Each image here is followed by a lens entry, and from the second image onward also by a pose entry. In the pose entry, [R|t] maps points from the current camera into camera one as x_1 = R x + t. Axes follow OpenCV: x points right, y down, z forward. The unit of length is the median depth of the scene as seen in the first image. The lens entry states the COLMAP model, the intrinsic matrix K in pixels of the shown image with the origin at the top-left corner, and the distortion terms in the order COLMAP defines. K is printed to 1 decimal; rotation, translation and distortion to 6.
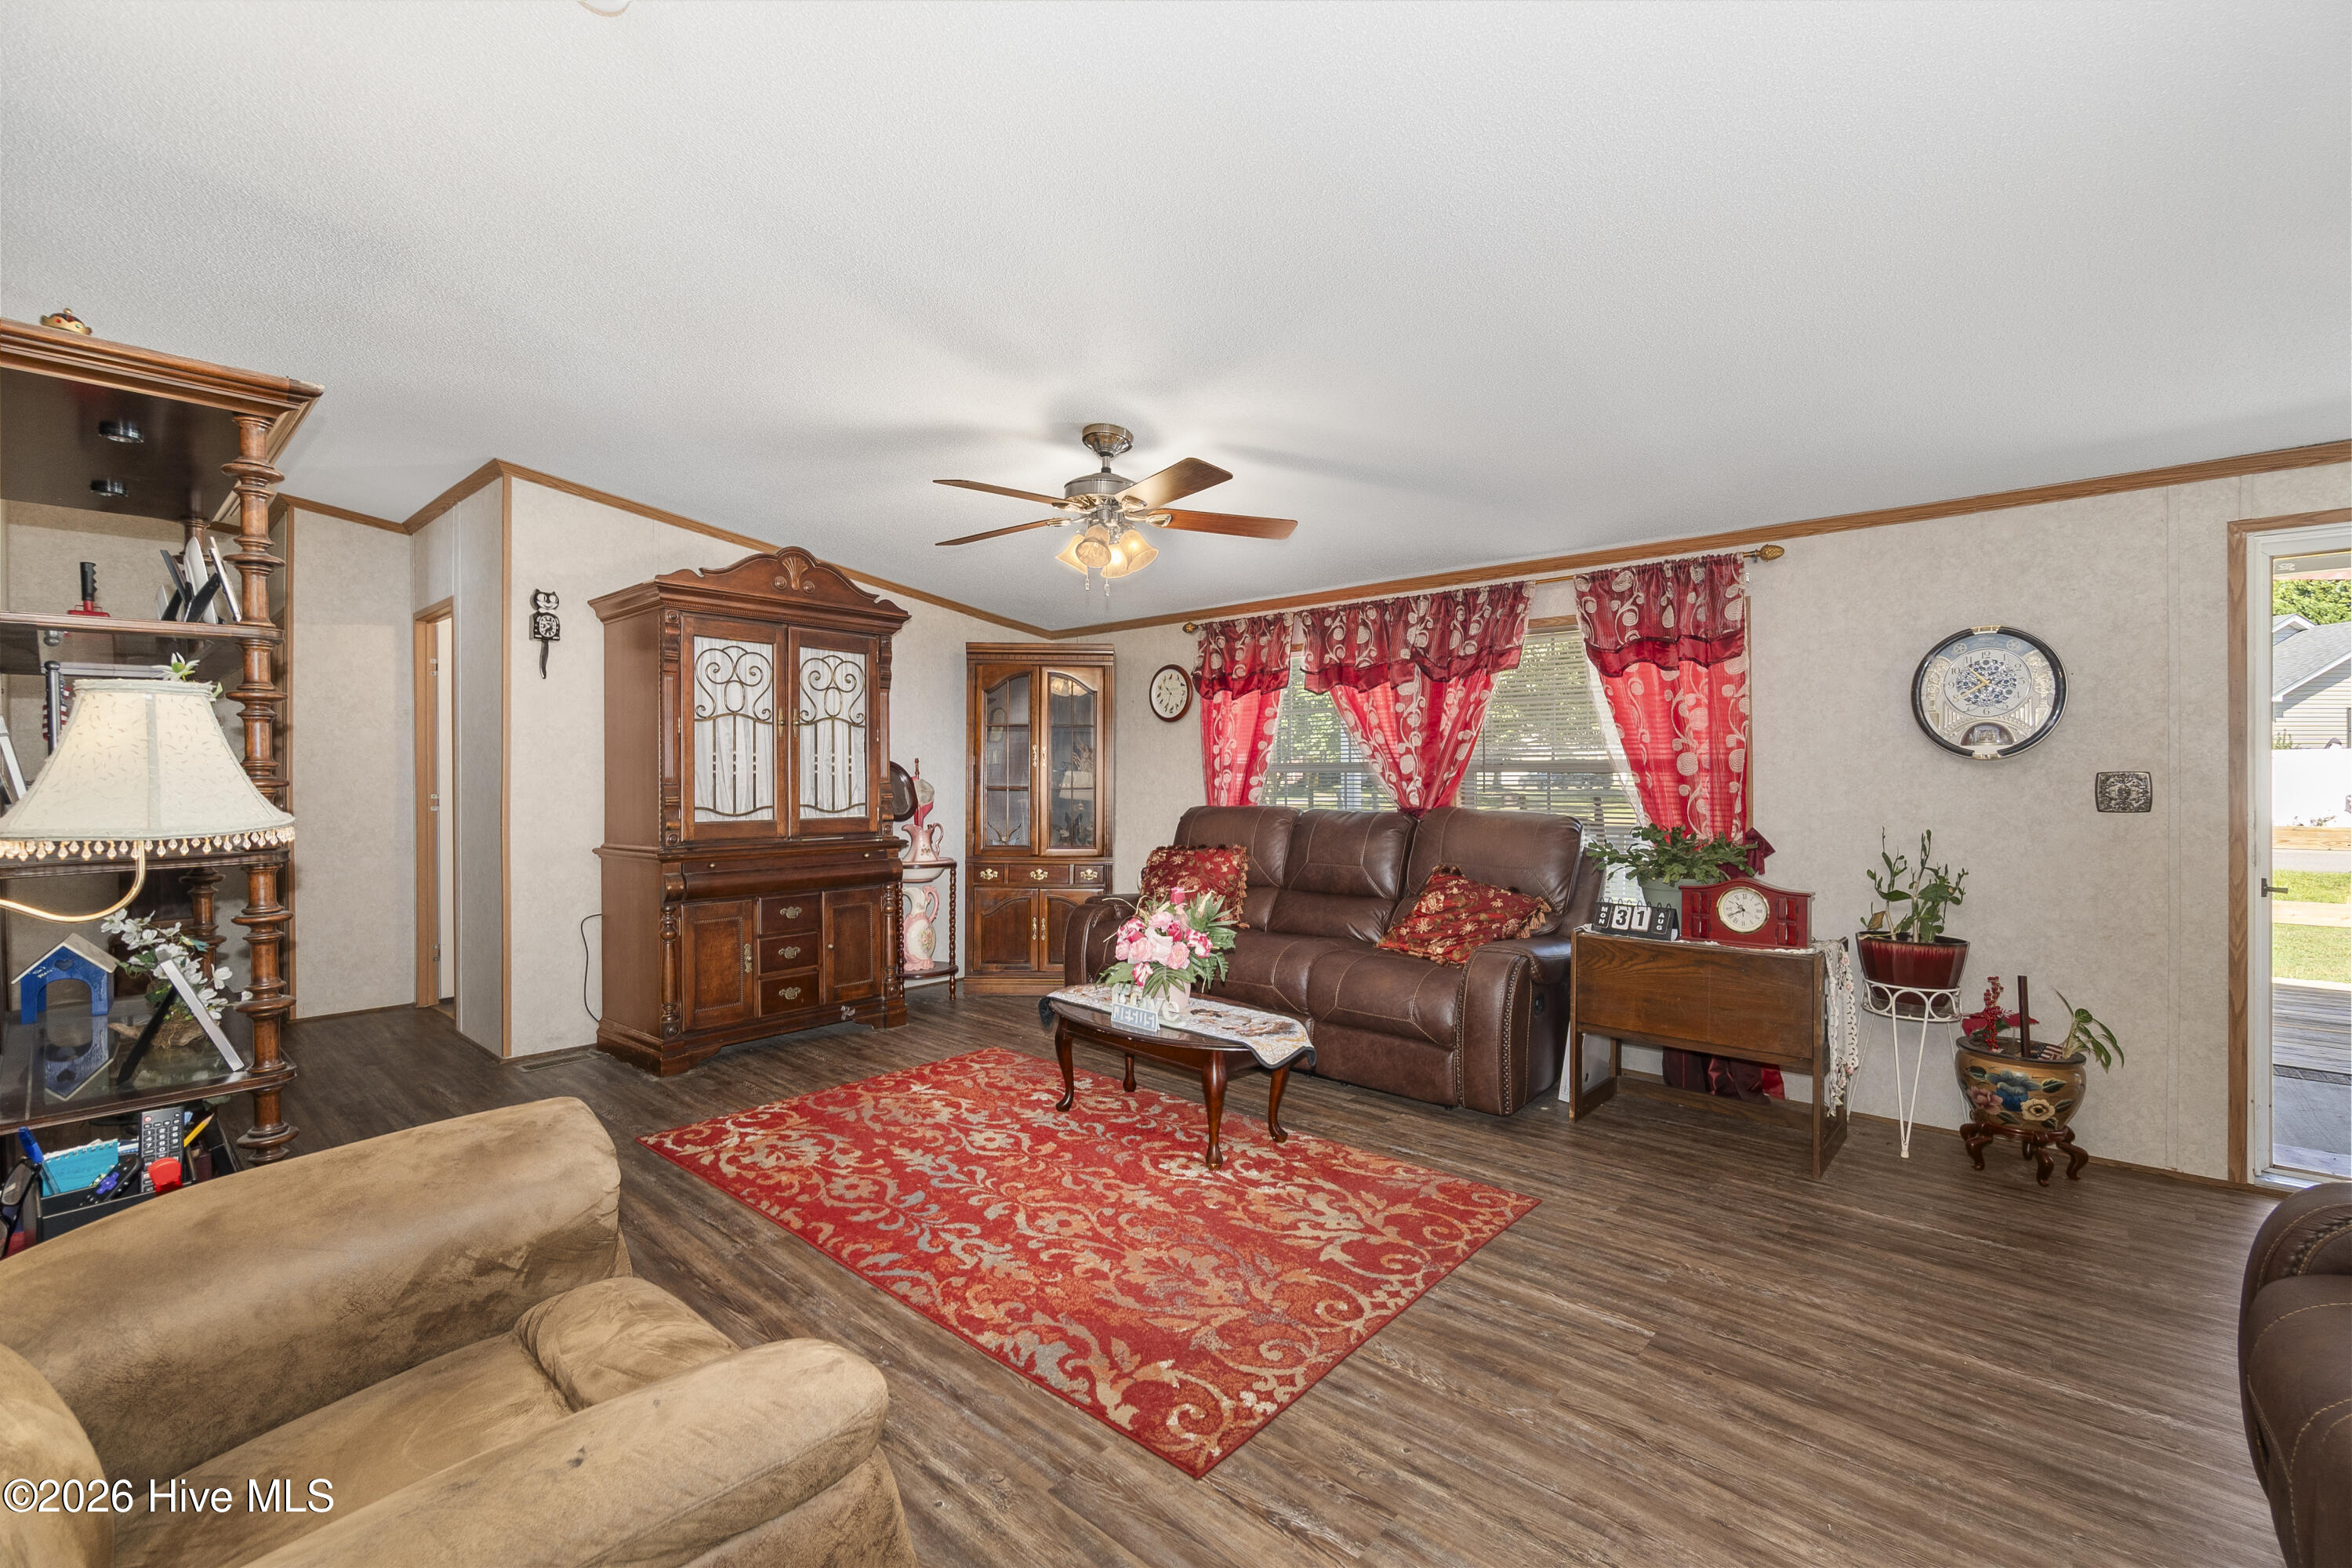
lens RADIAL K [[1008.2, 0, 1163.8], [0, 1008.2, 772.1], [0, 0, 1]] dist [-0.005471, 0.000531]
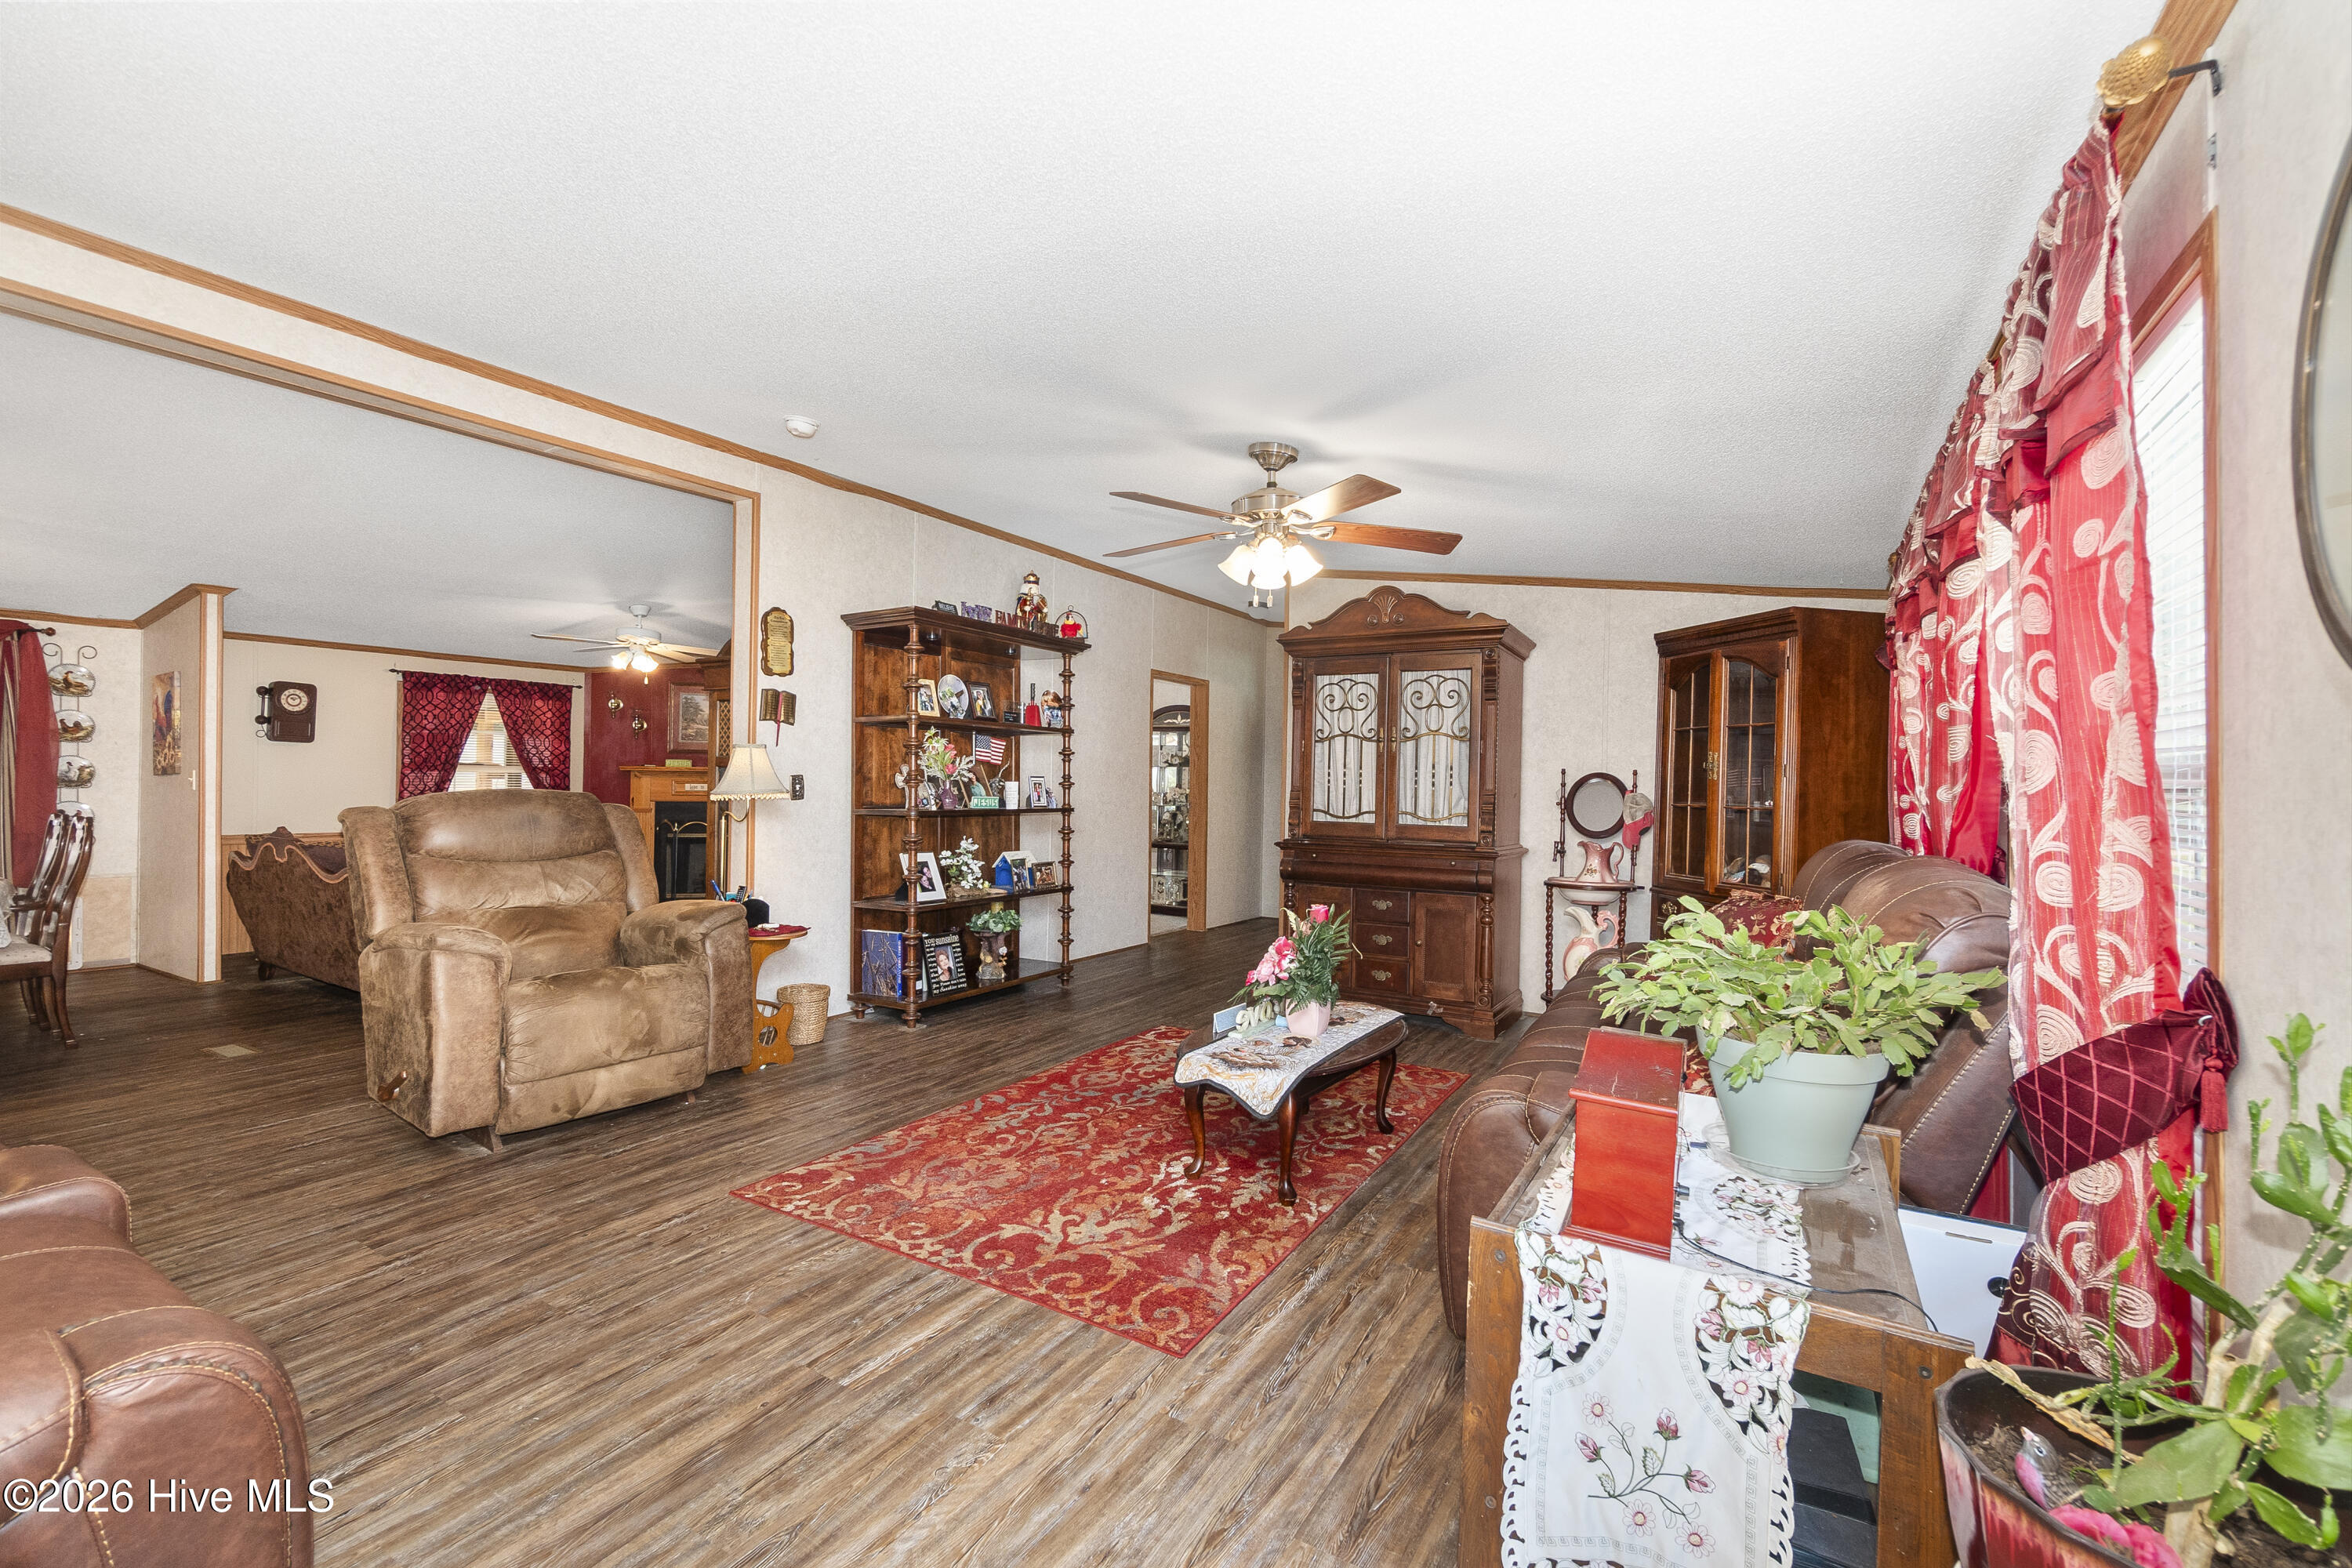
lens RADIAL K [[1001.1, 0, 1160.7], [0, 1001.1, 779.9], [0, 0, 1]] dist [-0.000712, -0.000463]
pose [[0.181221, 0.000803, -0.983442, 0.890416], [-0.012810, 0.999917, -0.001544, 0.002467], [0.983359, 0.012878, 0.181216, 0.688472]]
